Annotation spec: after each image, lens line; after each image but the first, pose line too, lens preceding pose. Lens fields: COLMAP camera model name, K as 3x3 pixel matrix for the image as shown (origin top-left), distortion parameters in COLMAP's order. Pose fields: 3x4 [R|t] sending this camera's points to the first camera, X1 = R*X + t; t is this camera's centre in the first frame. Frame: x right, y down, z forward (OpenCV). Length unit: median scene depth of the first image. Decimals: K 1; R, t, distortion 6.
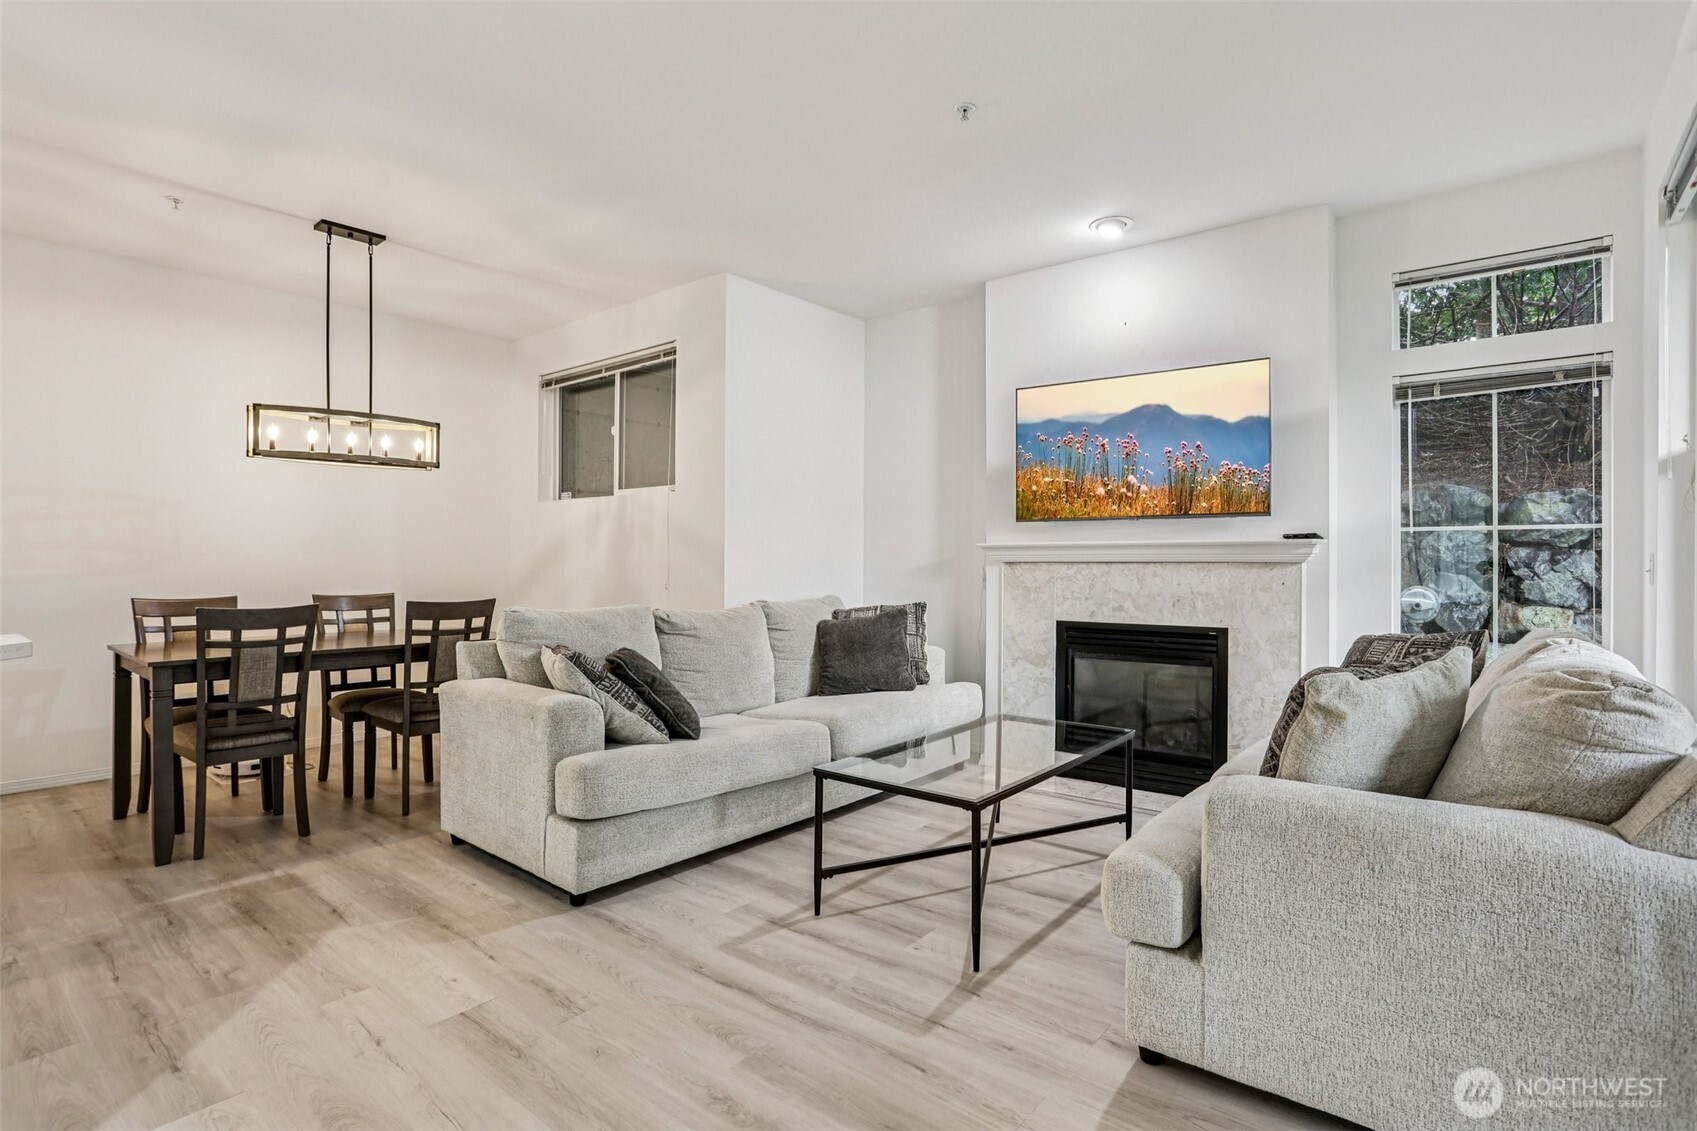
lens RADIAL K [[837.3, 0, 851.9], [0, 837.3, 557.7], [0, 0, 1]] dist [-0.031692, 0.003754]
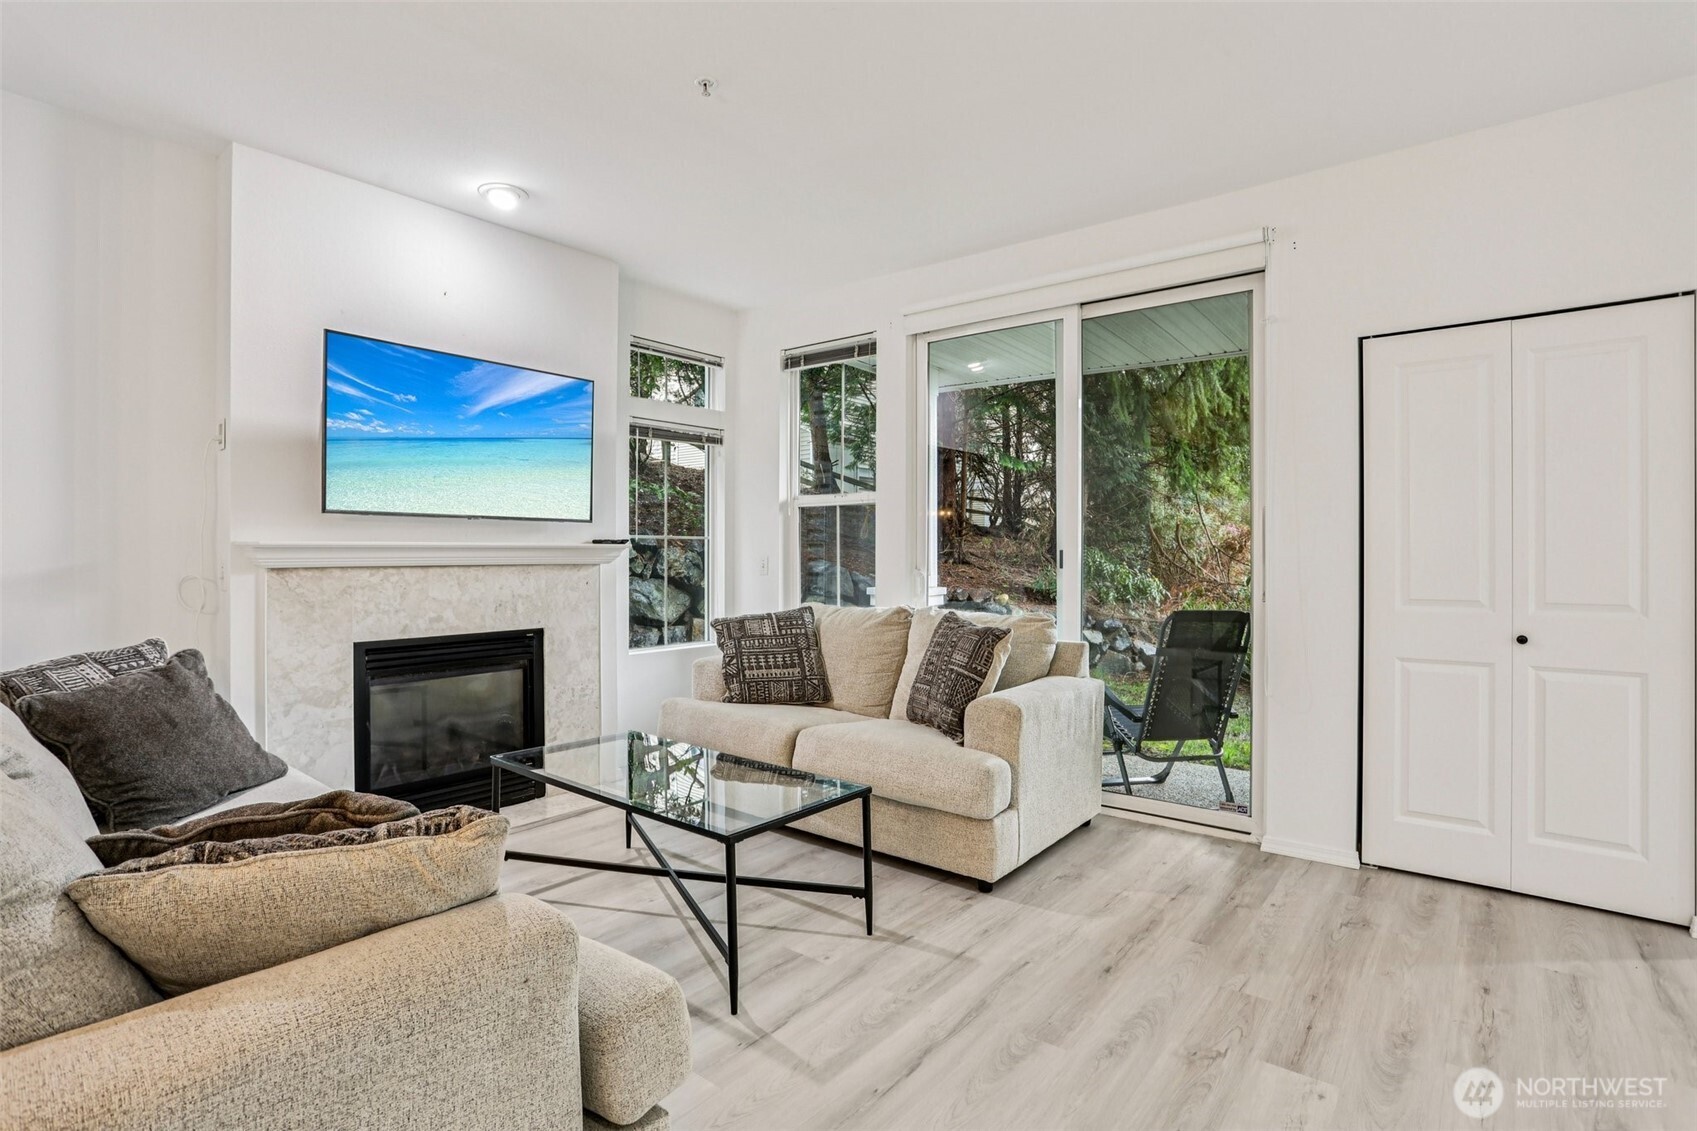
lens RADIAL K [[837.3, 0, 844.0], [0, 837.3, 559.7], [0, 0, 1]] dist [-0.031692, 0.003754]
pose [[-0.008643, -0.012506, 0.999884, -0.577778], [-0.010289, 0.999870, 0.012417, -0.017024], [-0.999910, -0.010180, -0.008771, 0.618608]]
